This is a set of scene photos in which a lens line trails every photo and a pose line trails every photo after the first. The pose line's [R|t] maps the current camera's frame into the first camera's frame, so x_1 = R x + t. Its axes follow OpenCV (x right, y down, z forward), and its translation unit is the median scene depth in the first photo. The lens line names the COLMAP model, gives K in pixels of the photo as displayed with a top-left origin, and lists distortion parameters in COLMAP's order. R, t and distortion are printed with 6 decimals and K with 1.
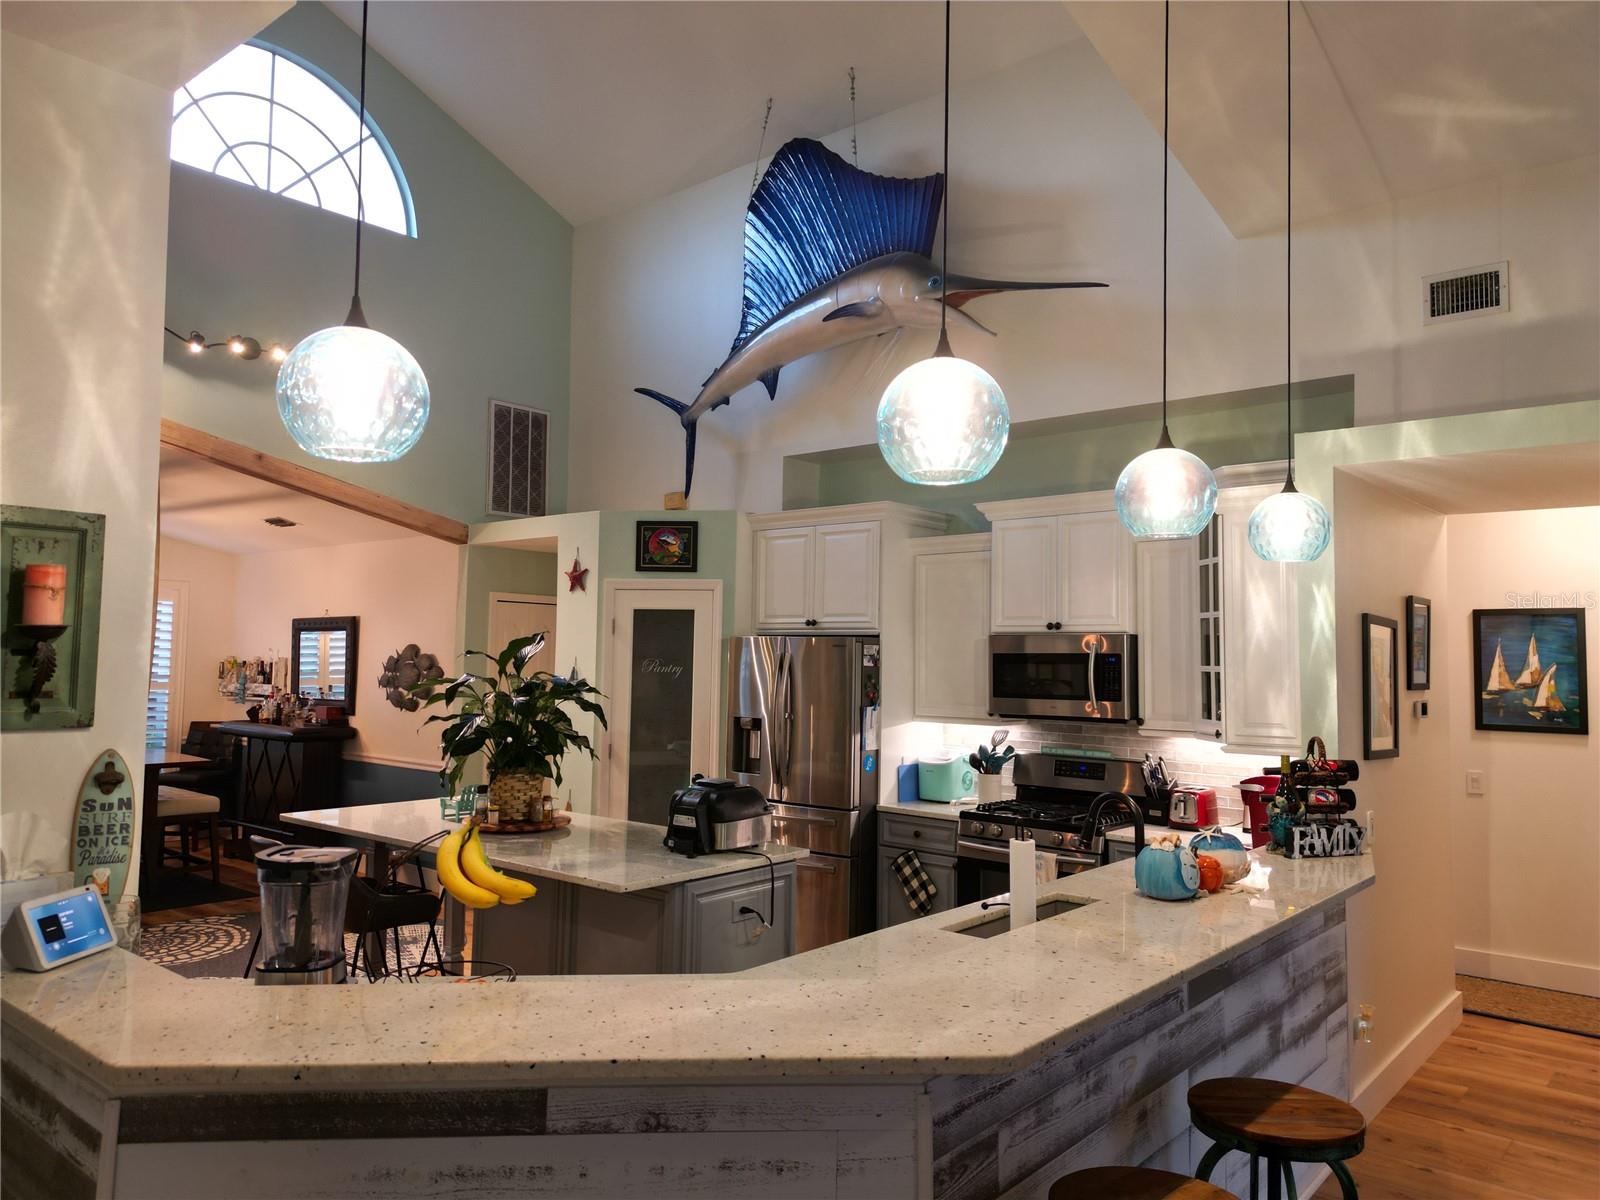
lens RADIAL K [[1135.5, 0, 807.4], [0, 1135.5, 596.0], [0, 0, 1]] dist [0.031282, -0.003572]
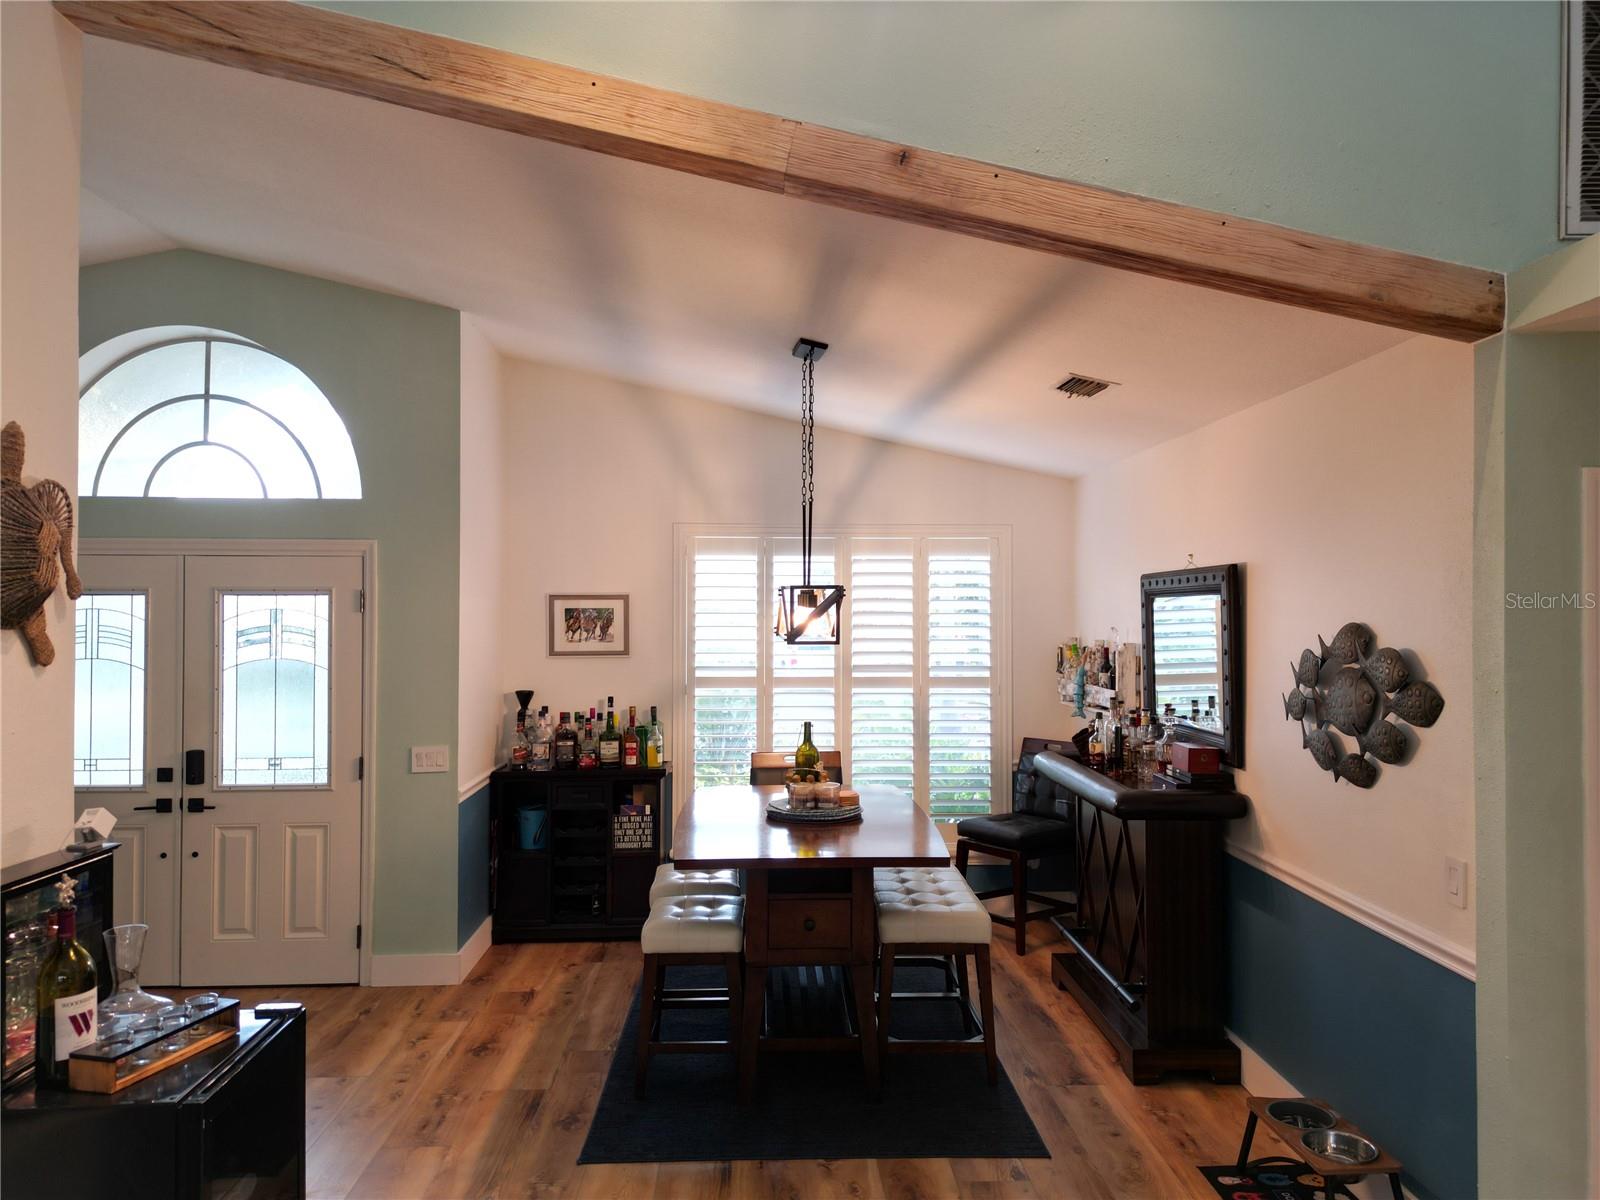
lens RADIAL K [[1135.5, 0, 807.8], [0, 1135.5, 592.4], [0, 0, 1]] dist [0.031282, -0.003572]
pose [[0.684709, -0.024309, -0.728411, -0.172640], [0.049465, 0.998689, 0.013169, 0.014942], [0.727136, -0.045047, 0.685014, 0.547173]]
